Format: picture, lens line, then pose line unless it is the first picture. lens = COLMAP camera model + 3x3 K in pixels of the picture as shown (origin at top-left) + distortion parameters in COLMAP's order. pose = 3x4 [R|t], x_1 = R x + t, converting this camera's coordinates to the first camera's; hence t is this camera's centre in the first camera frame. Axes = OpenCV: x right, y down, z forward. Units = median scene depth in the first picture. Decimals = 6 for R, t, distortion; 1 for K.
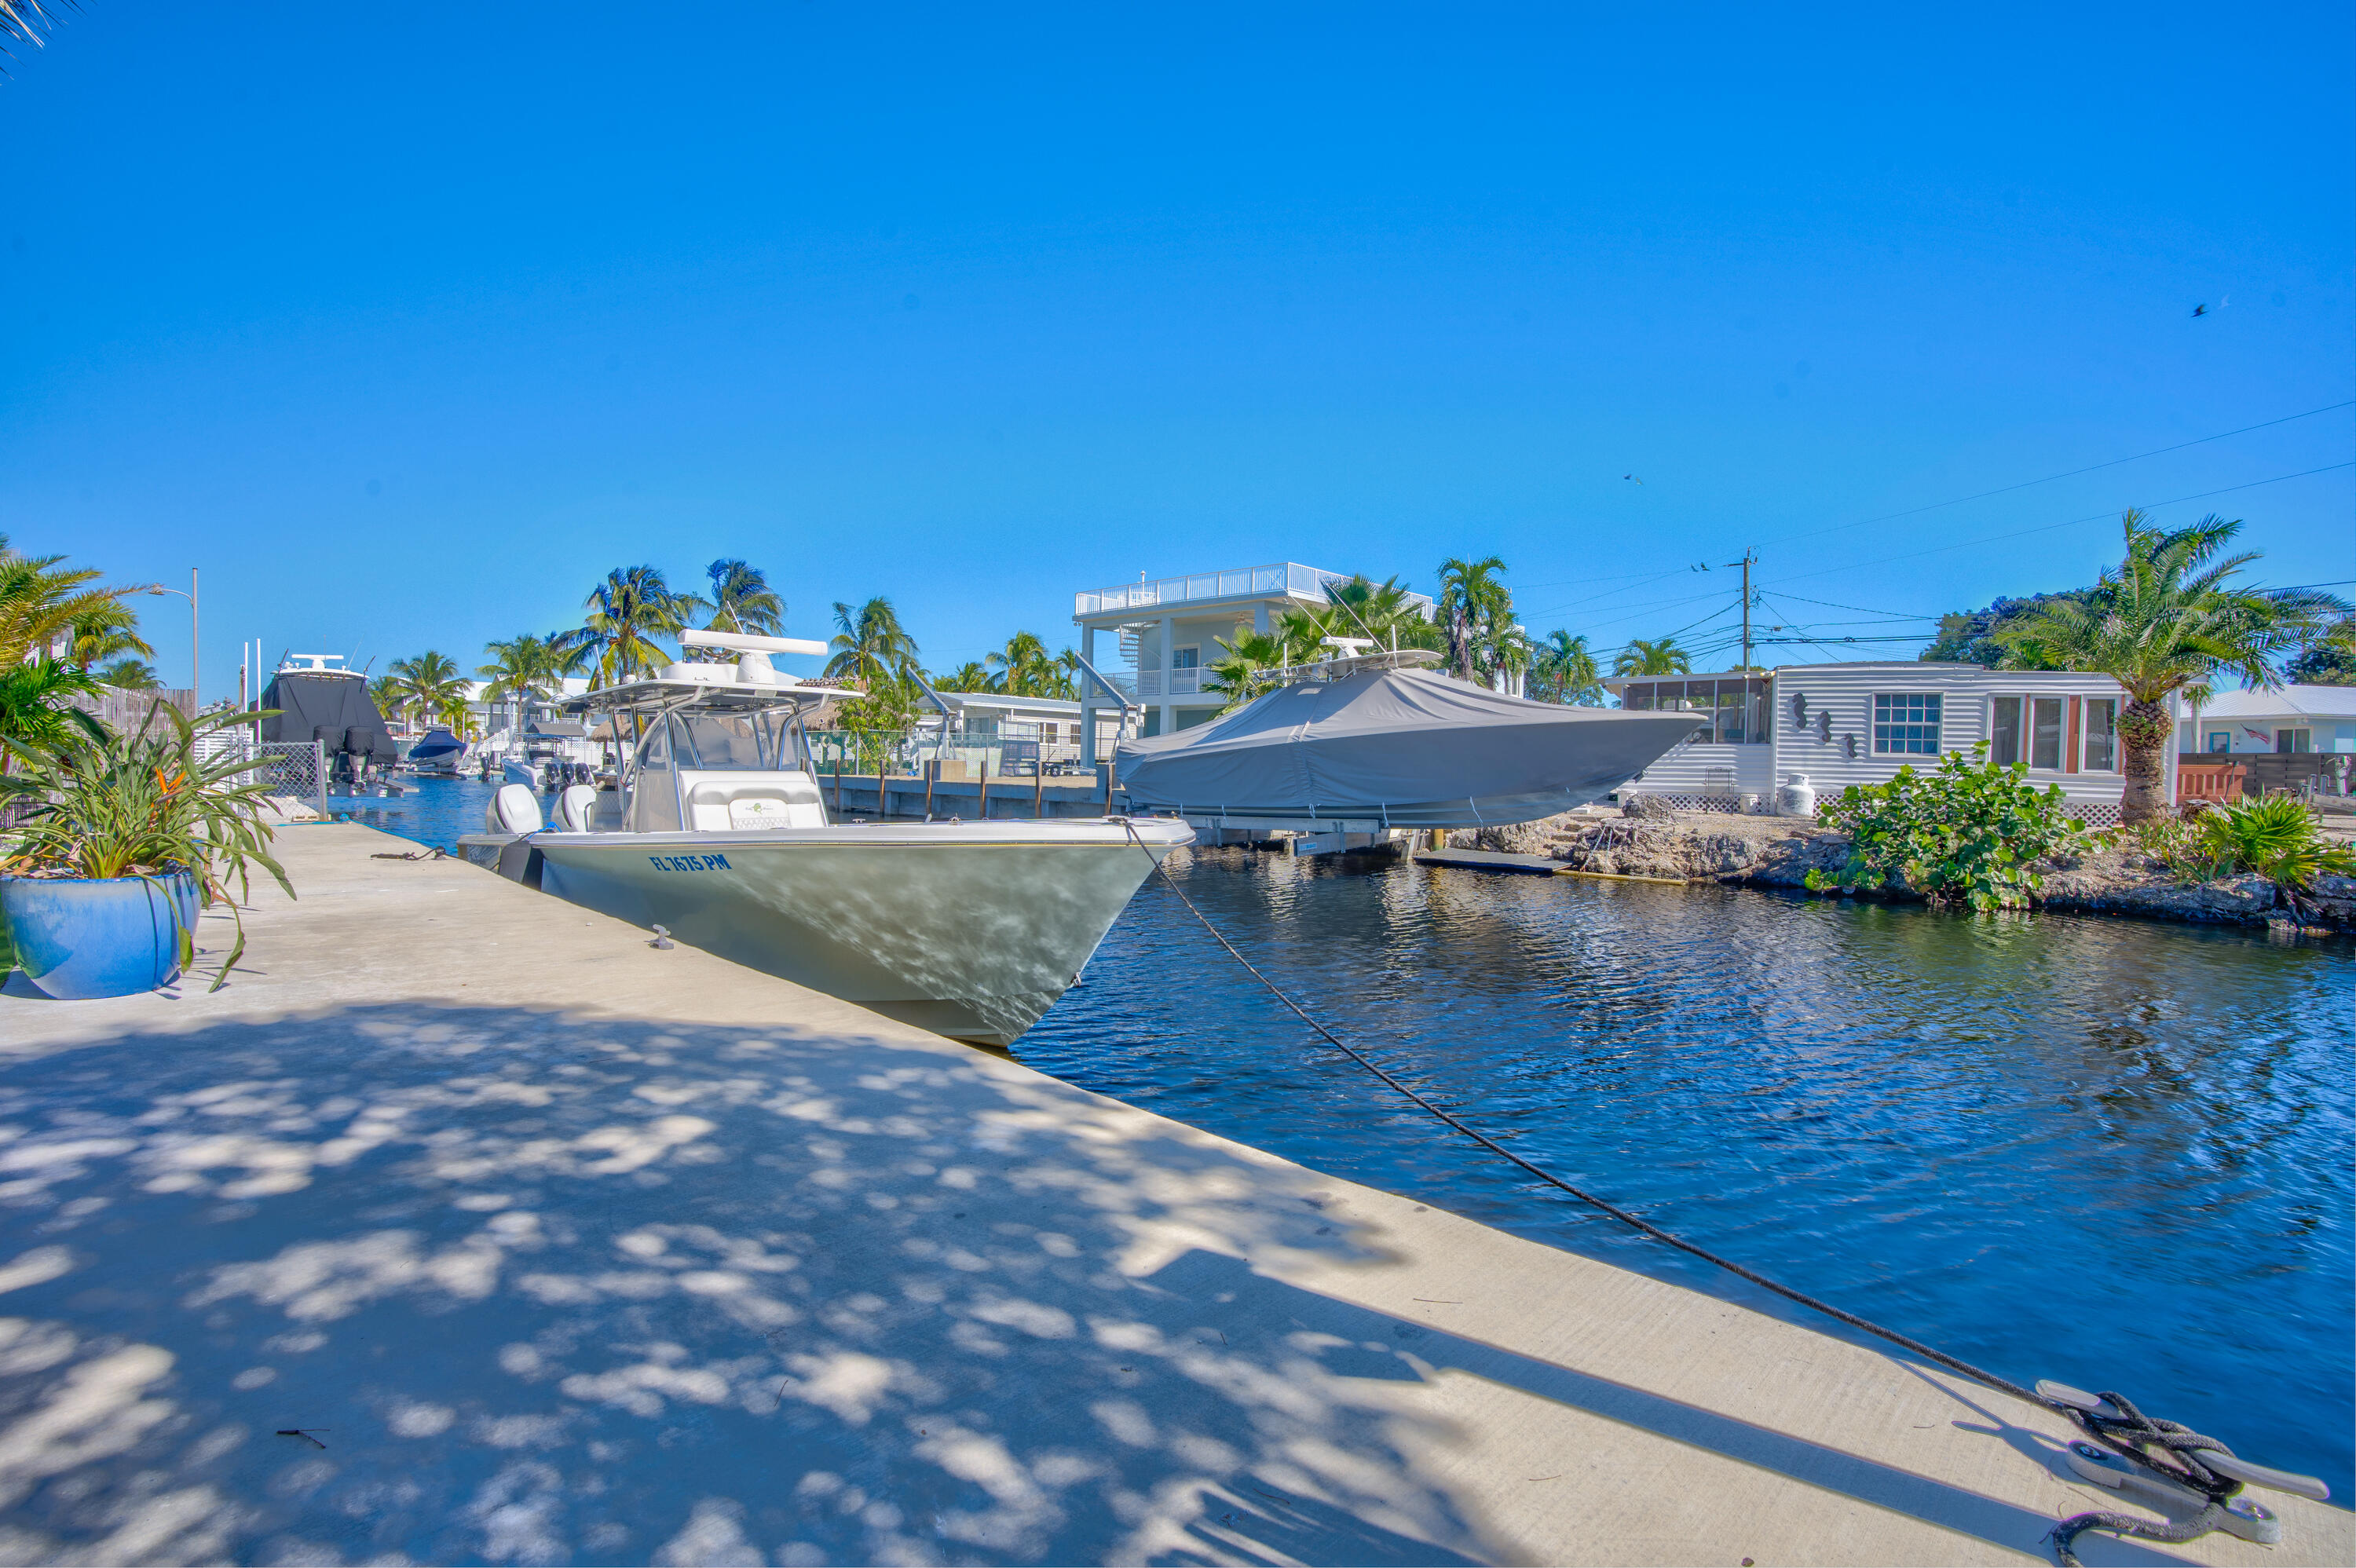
lens RADIAL K [[1058.2, 0, 1171.2], [0, 1058.2, 787.2], [0, 0, 1]] dist [-0.024034, 0.001515]
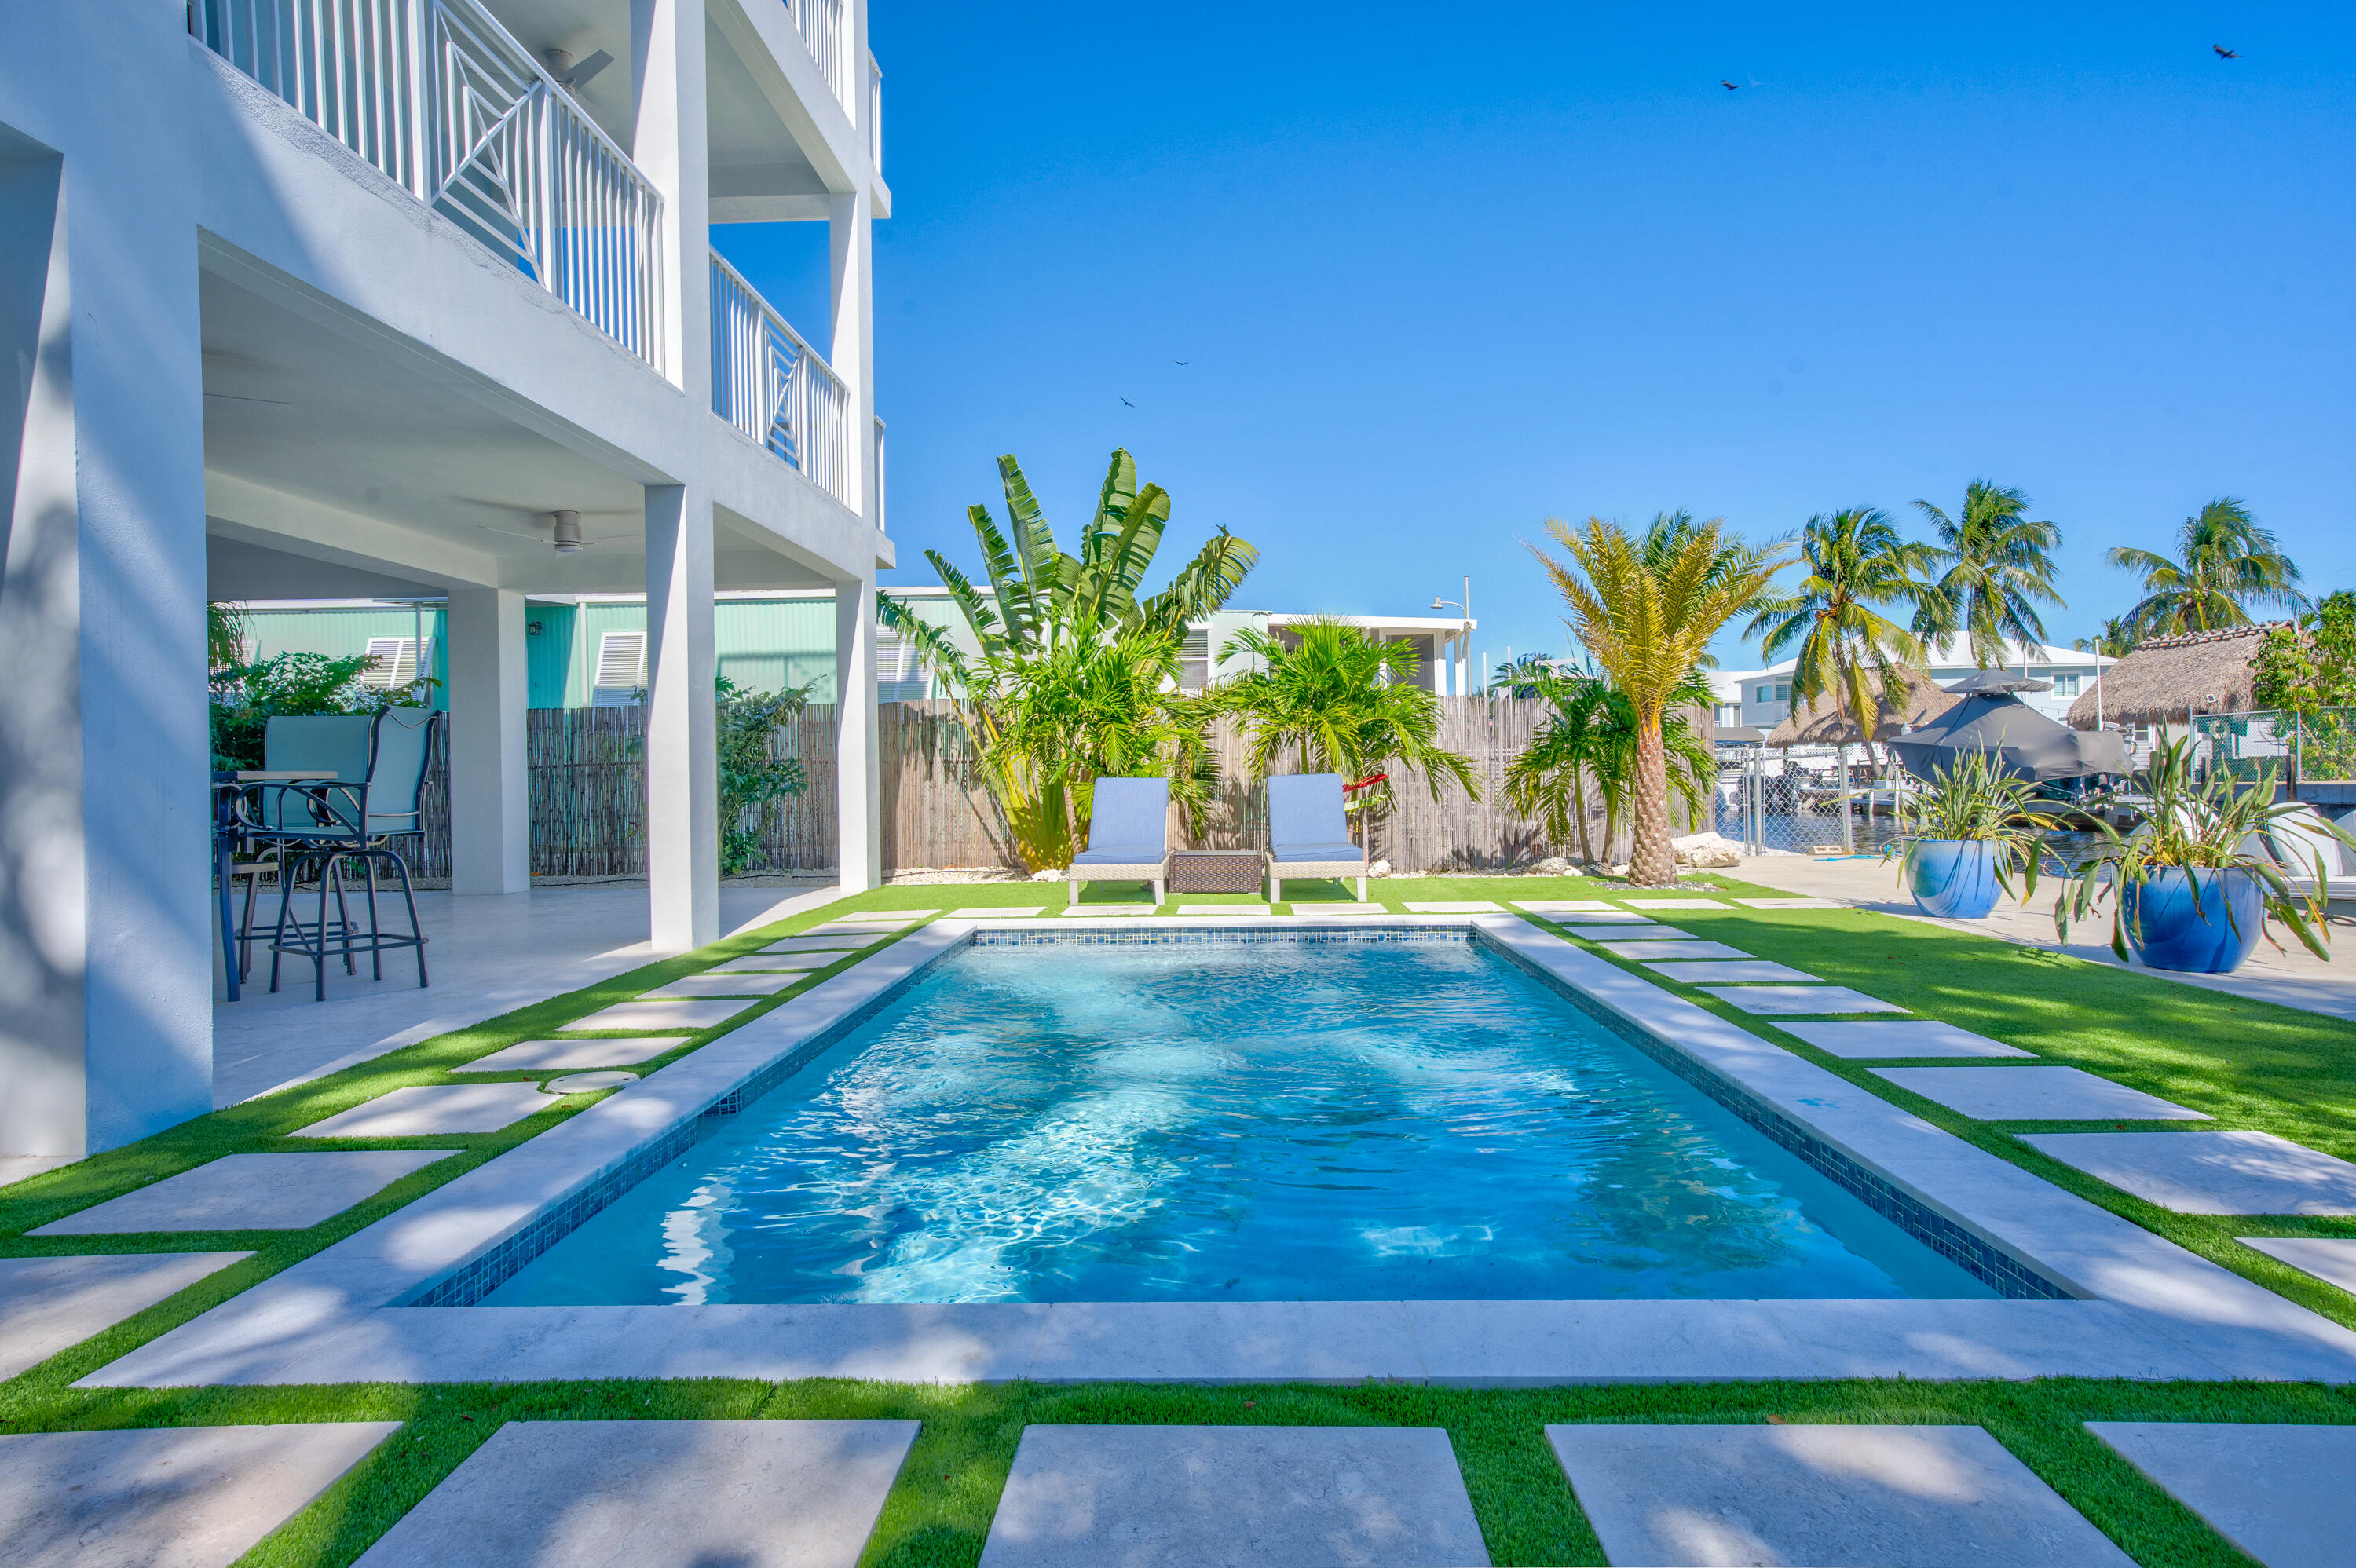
lens RADIAL K [[1380.7, 0, 1183.8], [0, 1380.7, 803.2], [0, 0, 1]] dist [-0.001371, 0.004349]
pose [[0.688681, -0.013962, -0.724930, -0.164529], [0.013547, 0.999888, -0.006388, -0.002093], [0.724938, -0.005421, 0.688793, -0.038075]]
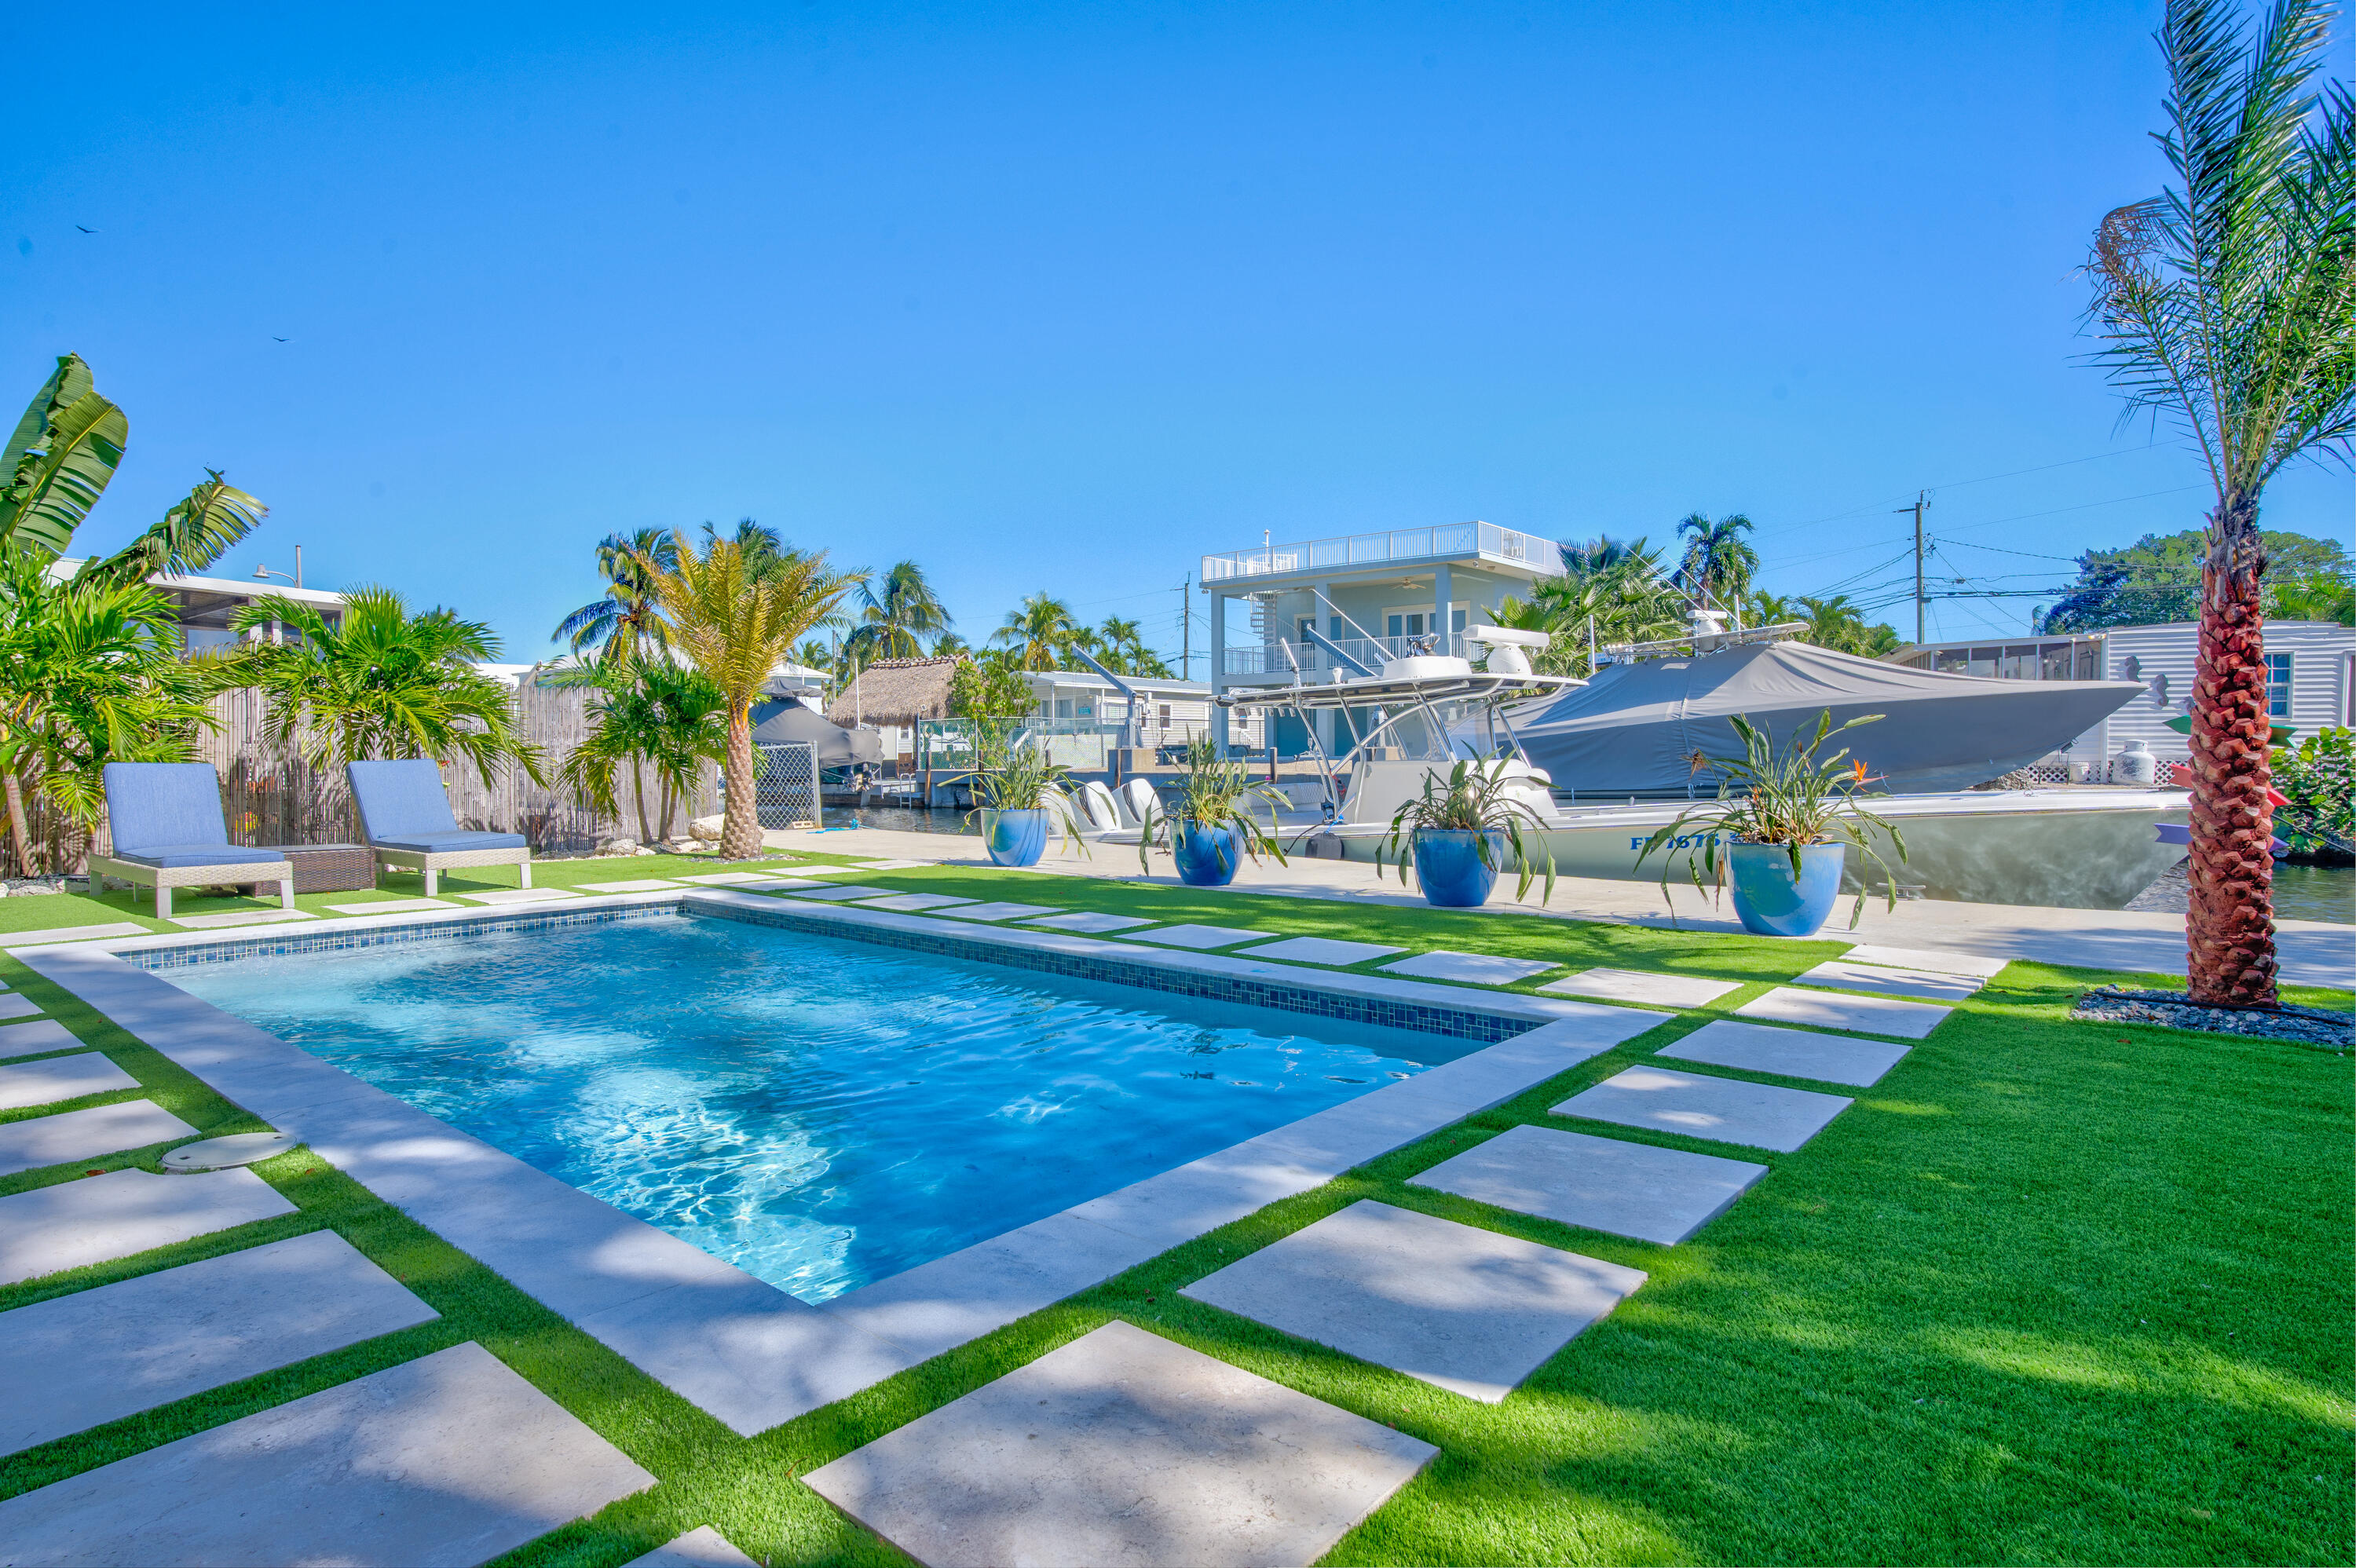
lens RADIAL K [[1265.3, 0, 1171.0], [0, 1265.3, 763.2], [0, 0, 1]] dist [-0.003303, 0.002285]
pose [[0.998134, -0.025790, 0.055342, -0.198991], [0.026302, 0.999618, -0.008531, -0.002602], [-0.055101, 0.009971, 0.998431, -0.061987]]
